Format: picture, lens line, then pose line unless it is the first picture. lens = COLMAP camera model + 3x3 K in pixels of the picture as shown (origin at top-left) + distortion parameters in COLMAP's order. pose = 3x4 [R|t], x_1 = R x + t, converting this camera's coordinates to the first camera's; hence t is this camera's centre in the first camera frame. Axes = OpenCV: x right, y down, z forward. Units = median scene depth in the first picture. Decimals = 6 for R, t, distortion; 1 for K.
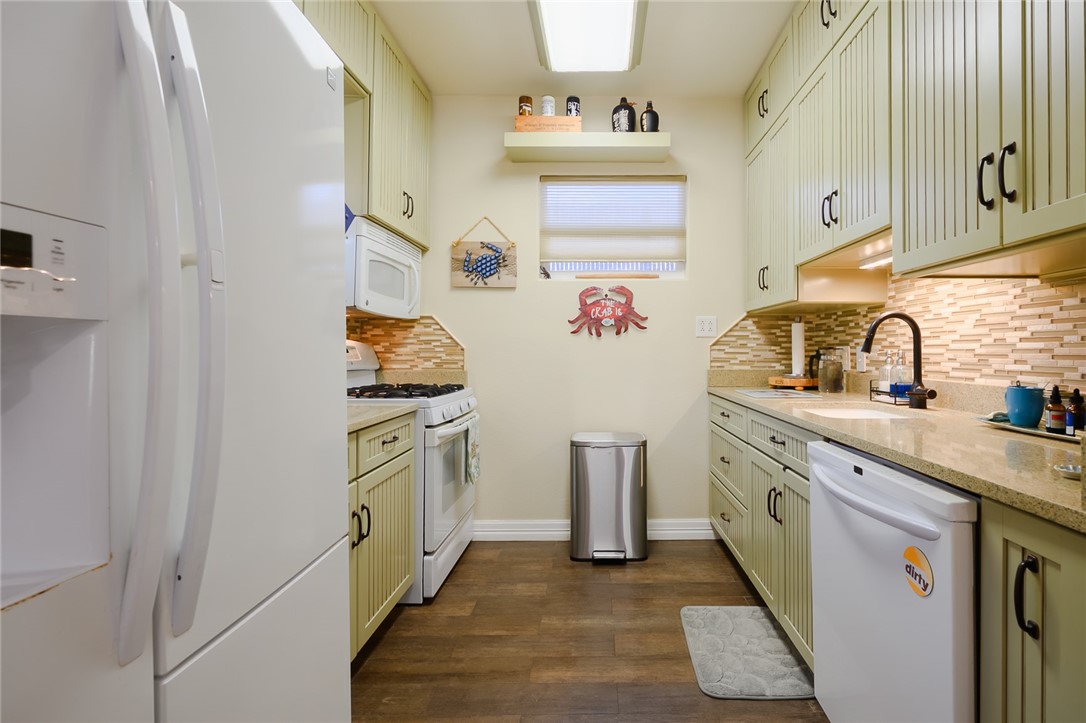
lens RADIAL K [[502.9, 0, 586.3], [0, 502.9, 346.7], [0, 0, 1]] dist [-0.009251, 0.000003]
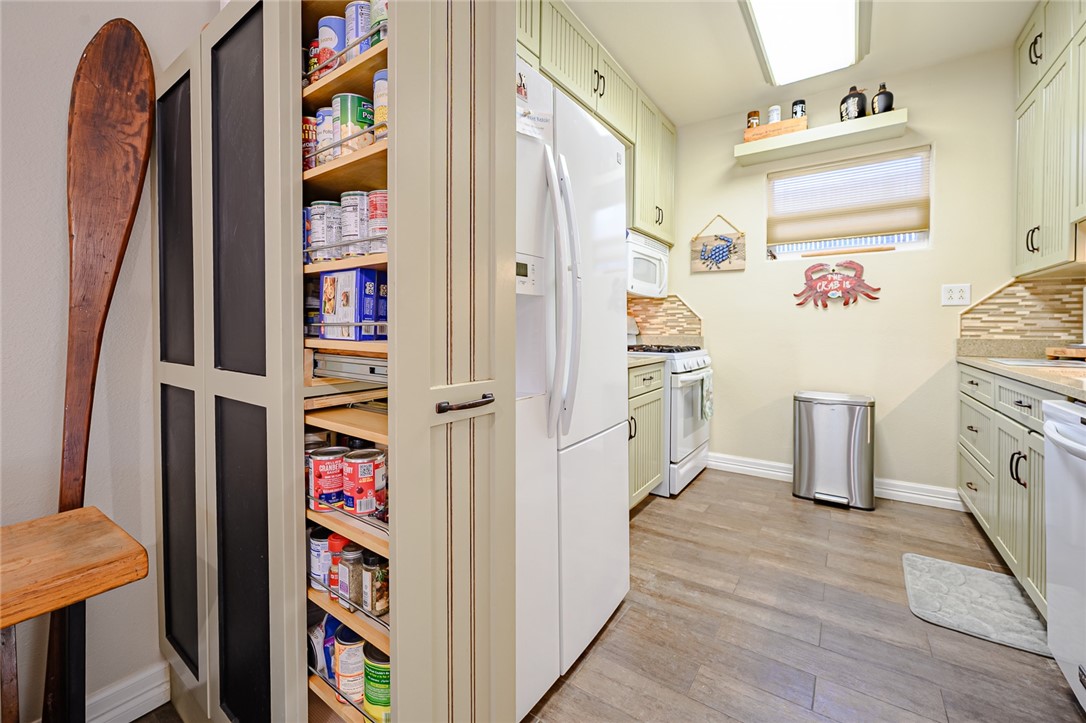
lens RADIAL K [[427.7, 0, 545.8], [0, 427.7, 329.4], [0, 0, 1]] dist [-0.000093, 0.000011]
pose [[0.829393, 0.005539, -0.558638, 0.046123], [0.001273, 0.999929, 0.011806, 0.018264], [0.558664, -0.010503, 0.829327, -0.155637]]
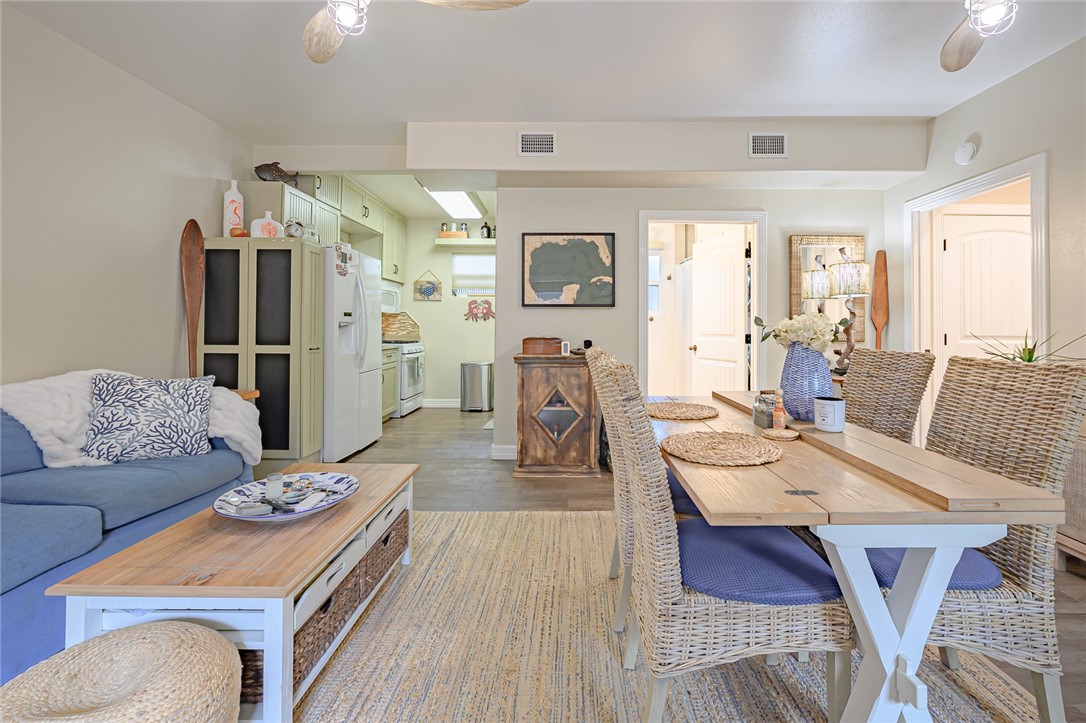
lens RADIAL K [[427.7, 0, 545.8], [0, 427.7, 329.4], [0, 0, 1]] dist [-0.000093, 0.000011]
pose [[0.999947, 0.010260, 0.001157, 0.391396], [-0.010271, 0.999900, 0.009684, -0.006341], [-0.001058, -0.009696, 0.999952, -1.129877]]
